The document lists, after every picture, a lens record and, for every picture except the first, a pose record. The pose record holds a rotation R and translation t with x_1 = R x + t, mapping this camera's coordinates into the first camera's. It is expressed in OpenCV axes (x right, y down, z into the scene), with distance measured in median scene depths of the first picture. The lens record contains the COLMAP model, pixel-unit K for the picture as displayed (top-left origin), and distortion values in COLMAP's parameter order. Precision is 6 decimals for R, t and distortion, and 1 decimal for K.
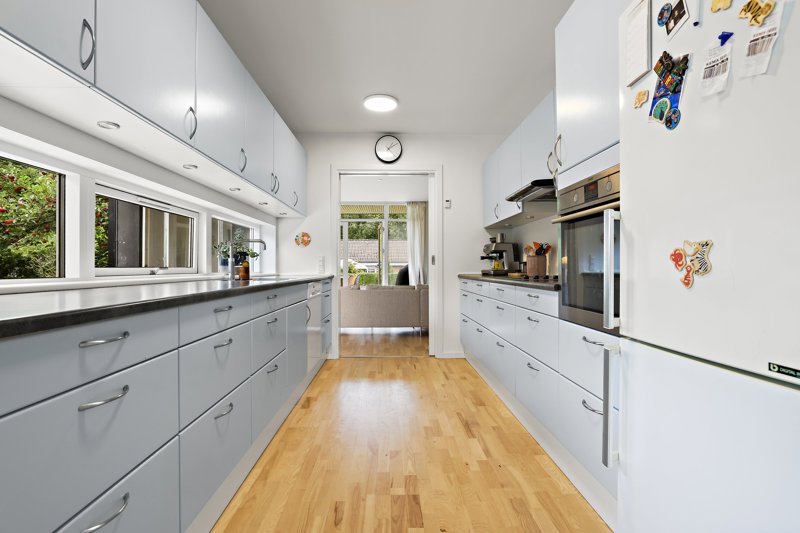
lens RADIAL K [[375.2, 0, 399.8], [0, 375.2, 263.7], [0, 0, 1]] dist [0.000314, 0.000437]
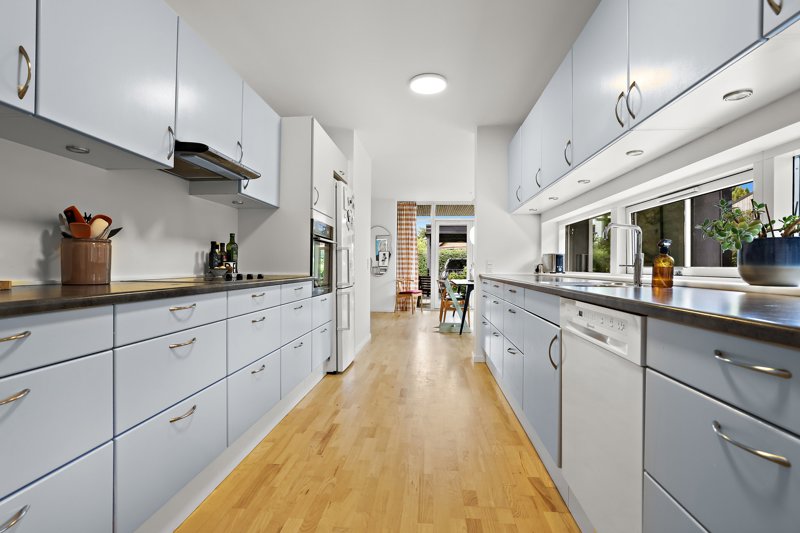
lens RADIAL K [[375.2, 0, 397.1], [0, 375.2, 263.8], [0, 0, 1]] dist [0.000314, 0.000437]
pose [[-0.992466, -0.006778, 0.122332, -0.104052], [-0.008724, 0.999844, -0.015377, 0.019654], [-0.122208, -0.016328, -0.992370, 1.929933]]
